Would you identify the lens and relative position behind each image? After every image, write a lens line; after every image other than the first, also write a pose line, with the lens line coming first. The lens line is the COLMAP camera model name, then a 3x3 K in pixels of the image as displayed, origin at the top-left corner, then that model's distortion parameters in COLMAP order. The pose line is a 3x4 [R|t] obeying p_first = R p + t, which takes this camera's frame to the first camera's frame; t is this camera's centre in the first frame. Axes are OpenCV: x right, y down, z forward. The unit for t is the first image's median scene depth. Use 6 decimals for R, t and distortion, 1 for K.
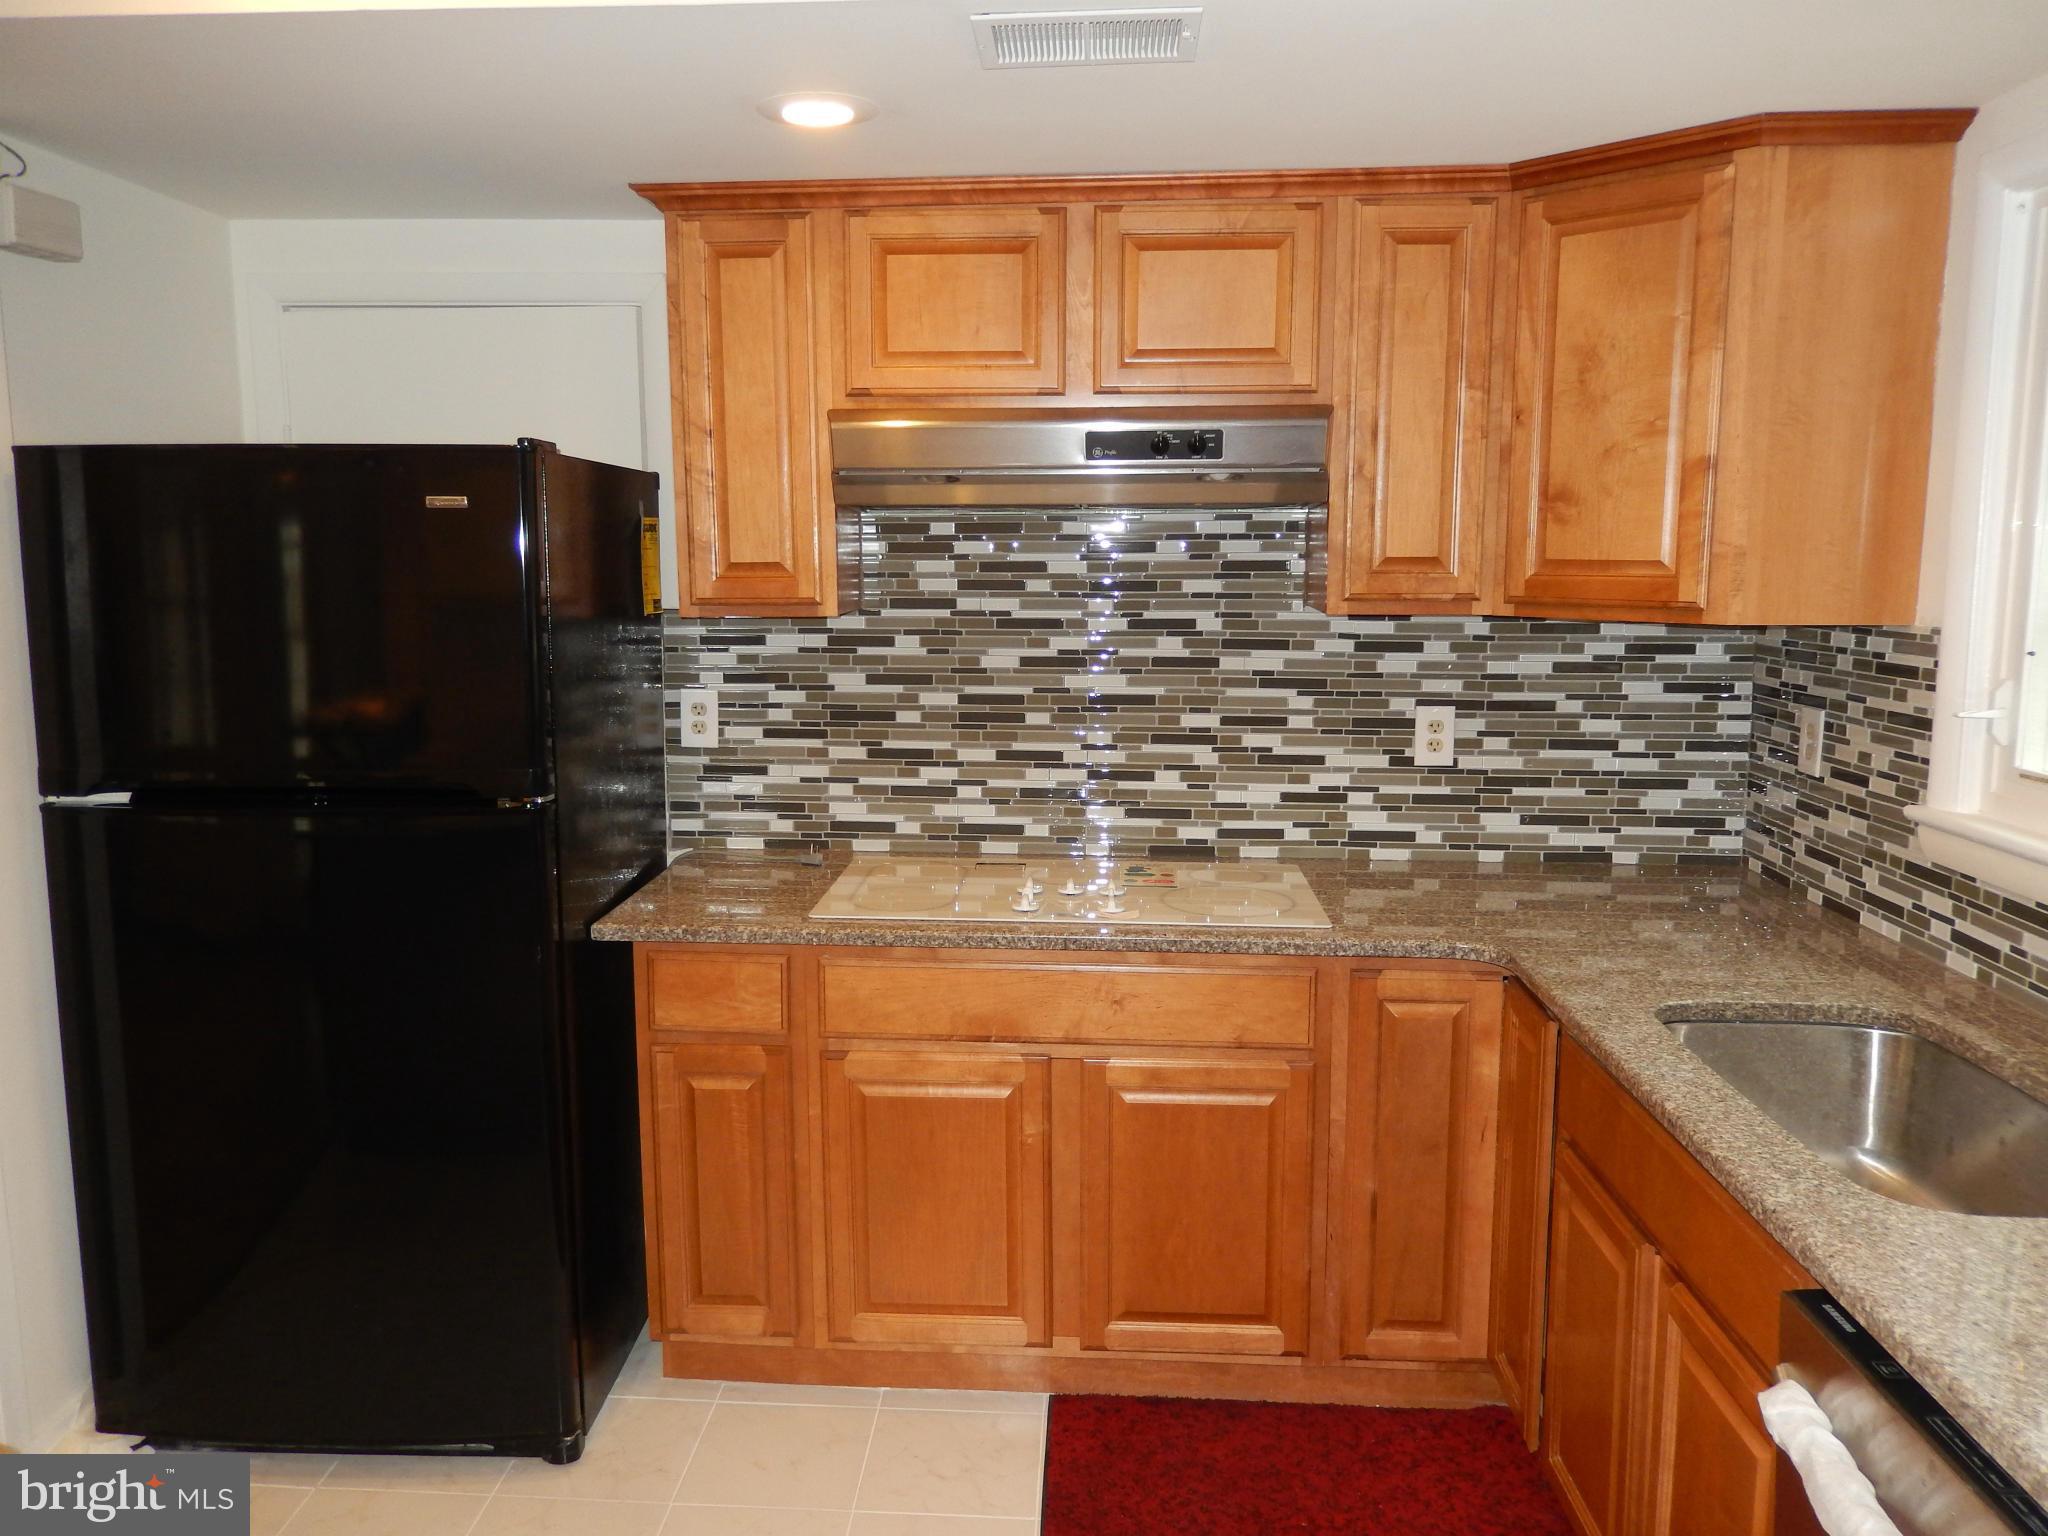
lens RADIAL K [[1535.8, 0, 1014.9], [0, 1535.8, 771.3], [0, 0, 1]] dist [-0.003277, -0.009314]
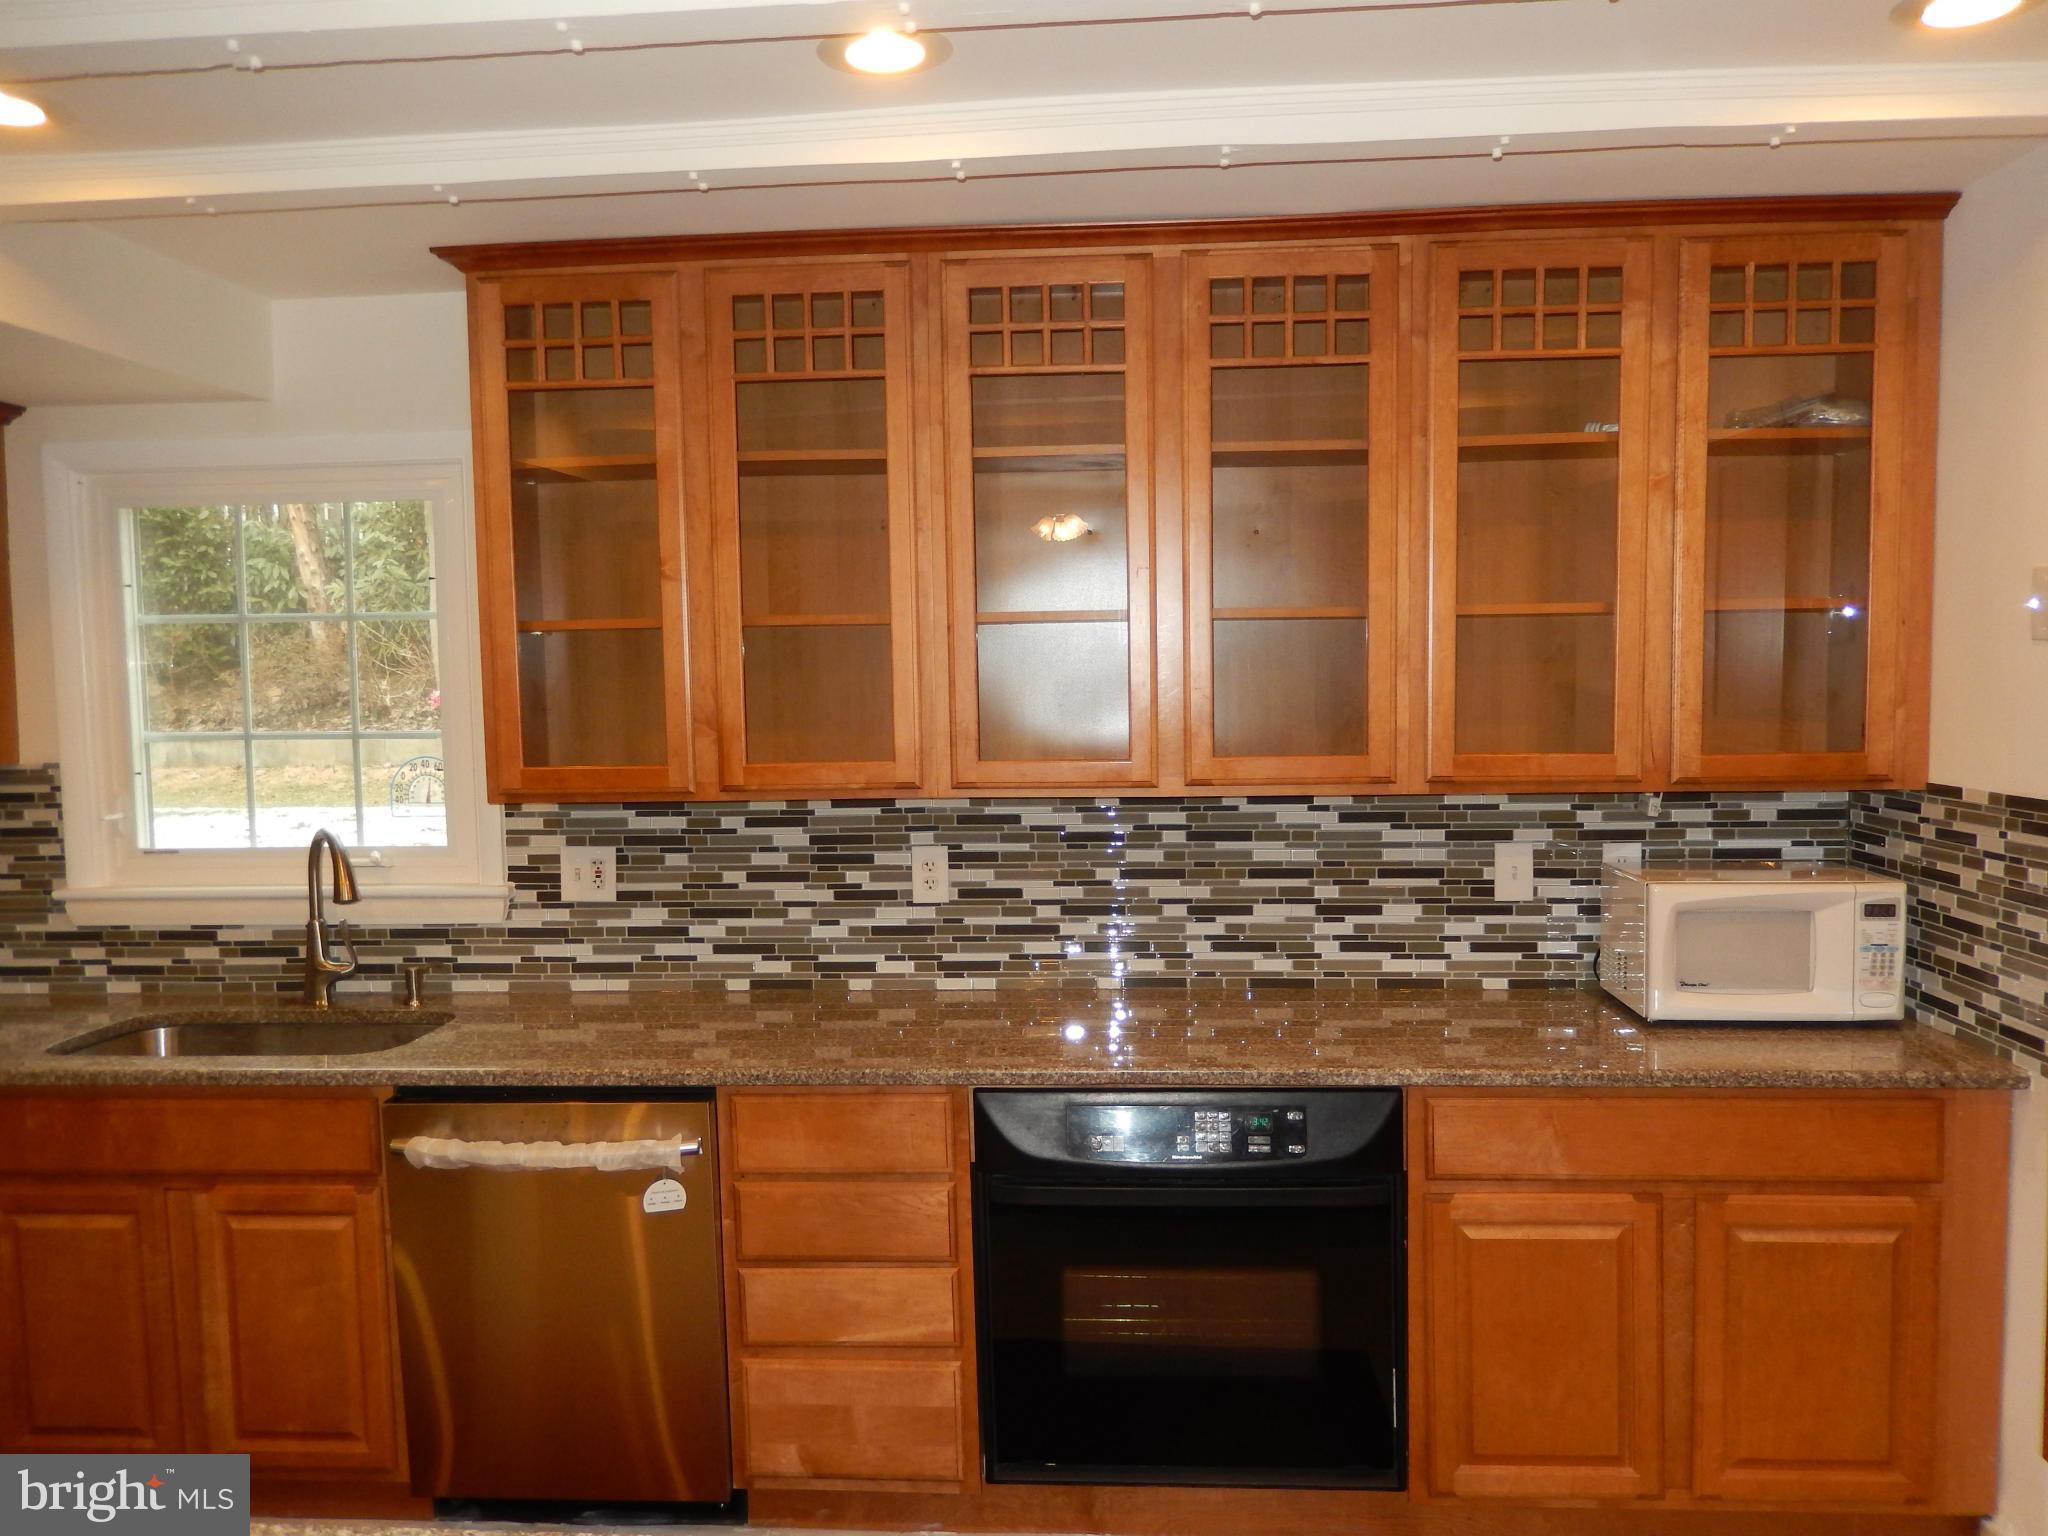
lens RADIAL K [[1535.8, 0, 1025.0], [0, 1535.8, 770.2], [0, 0, 1]] dist [-0.003277, -0.009314]
pose [[0.022444, -0.073583, 0.997037, -0.611498], [0.164387, 0.983985, 0.068919, -0.028394], [-0.986141, 0.162353, 0.034180, 0.049506]]
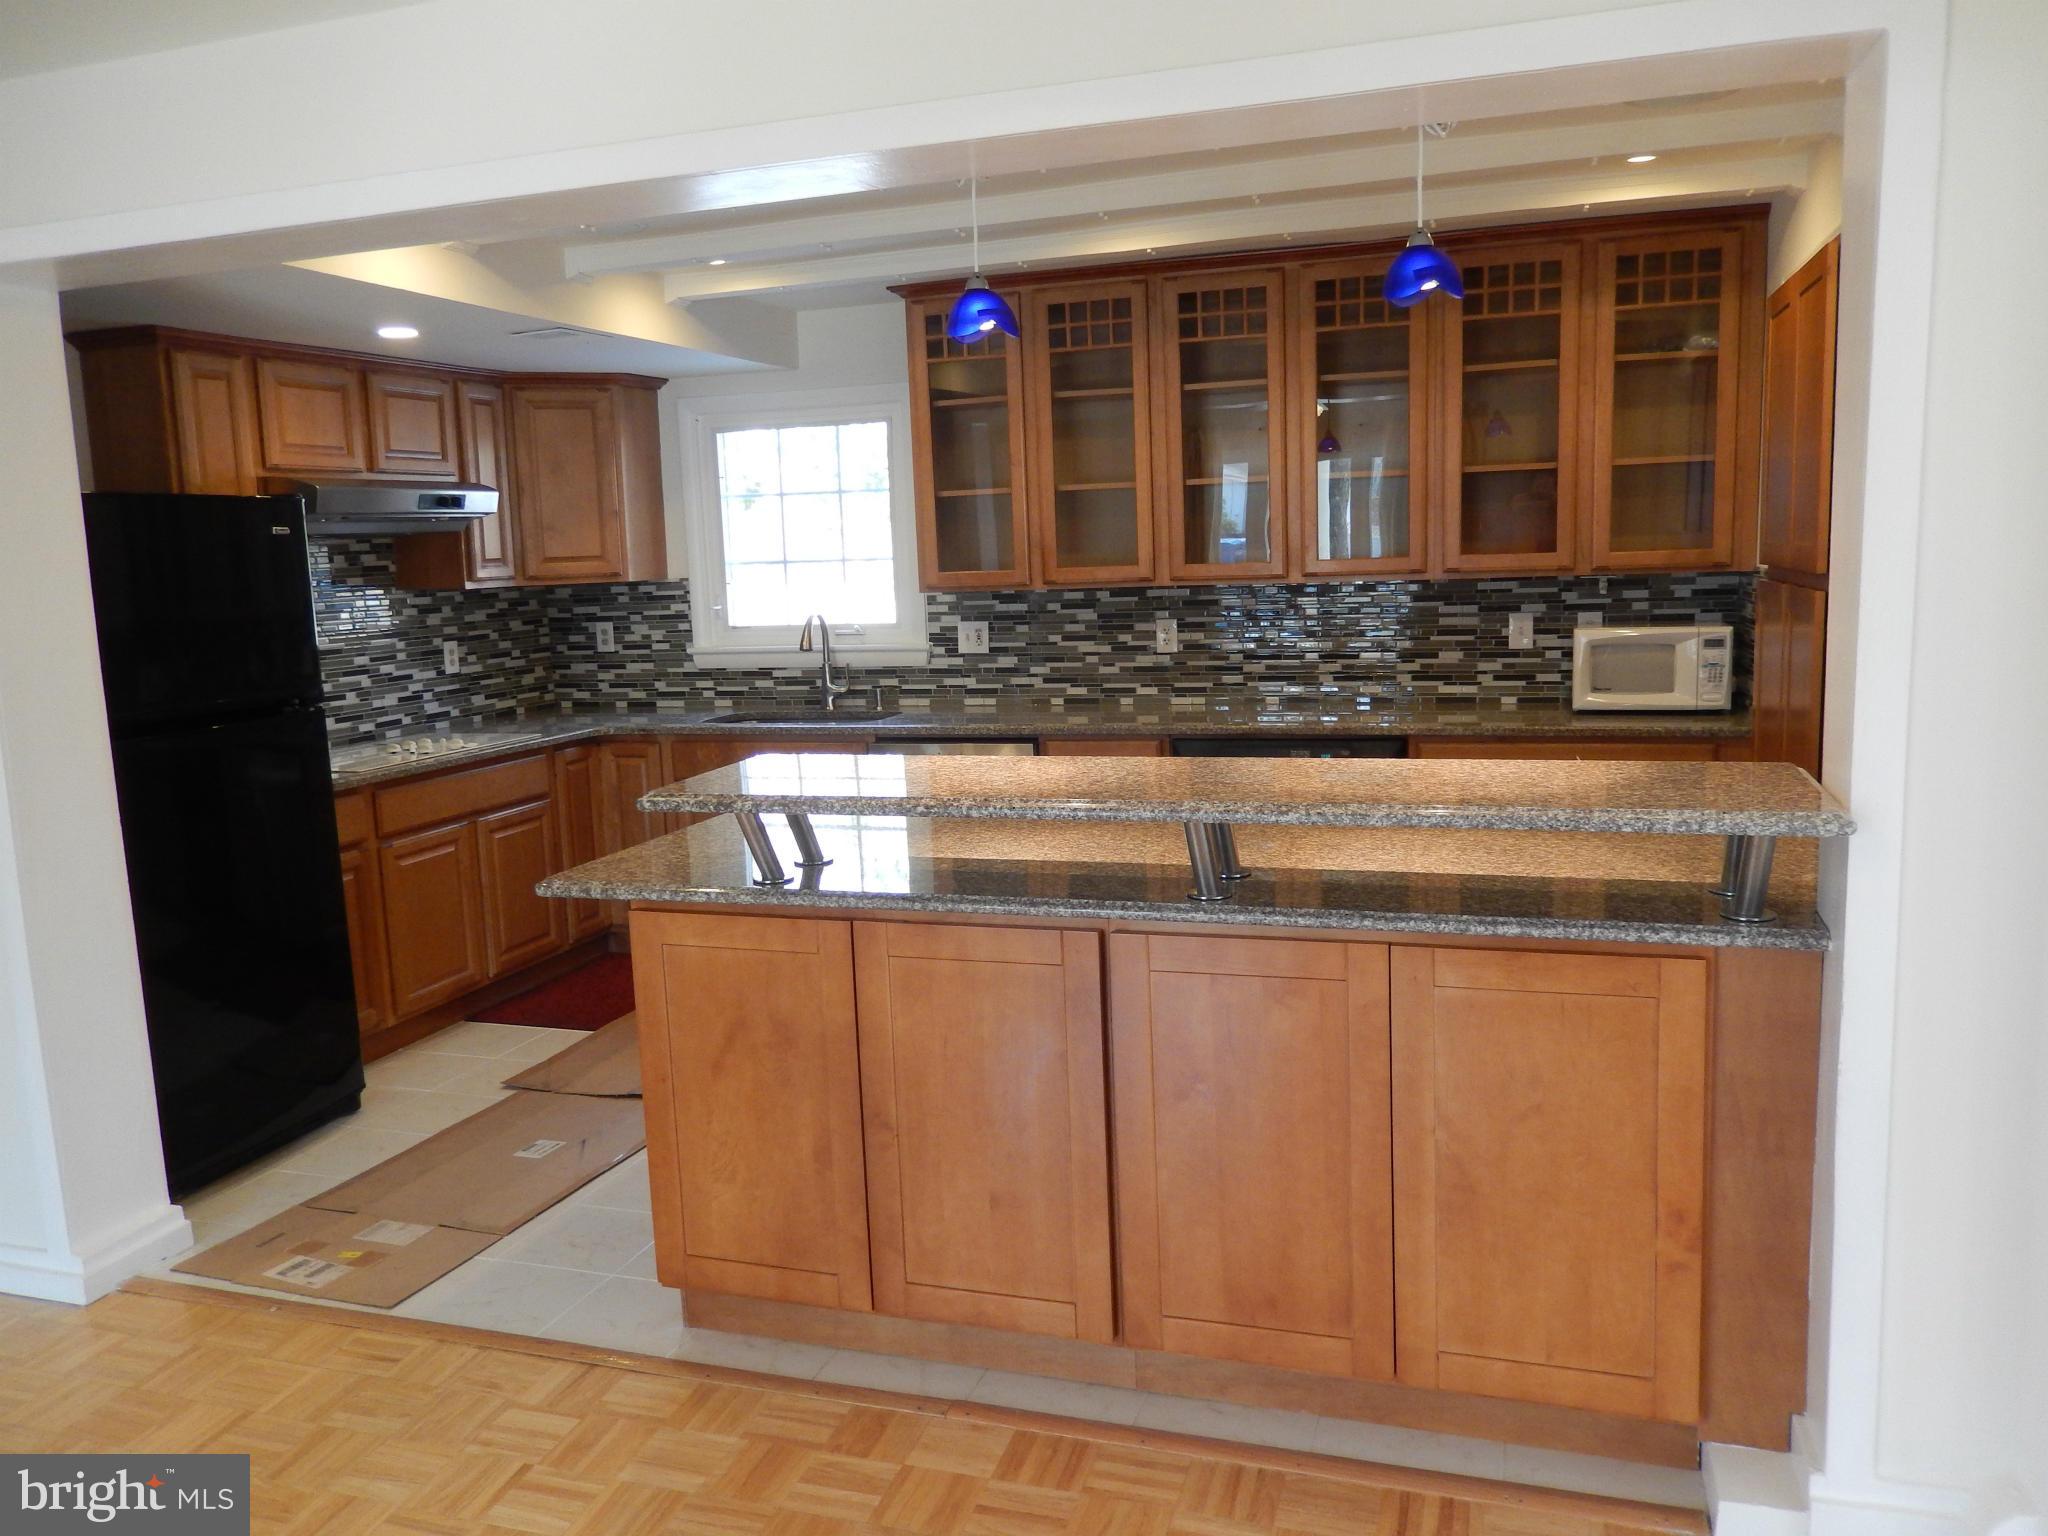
lens RADIAL K [[1535.8, 0, 1039.7], [0, 1535.8, 757.6], [0, 0, 1]] dist [-0.003277, -0.009314]
pose [[0.251042, -0.147025, 0.956745, -1.346265], [0.179914, 0.978262, 0.103124, 0.032420], [-0.951109, 0.146244, 0.272037, -0.166104]]
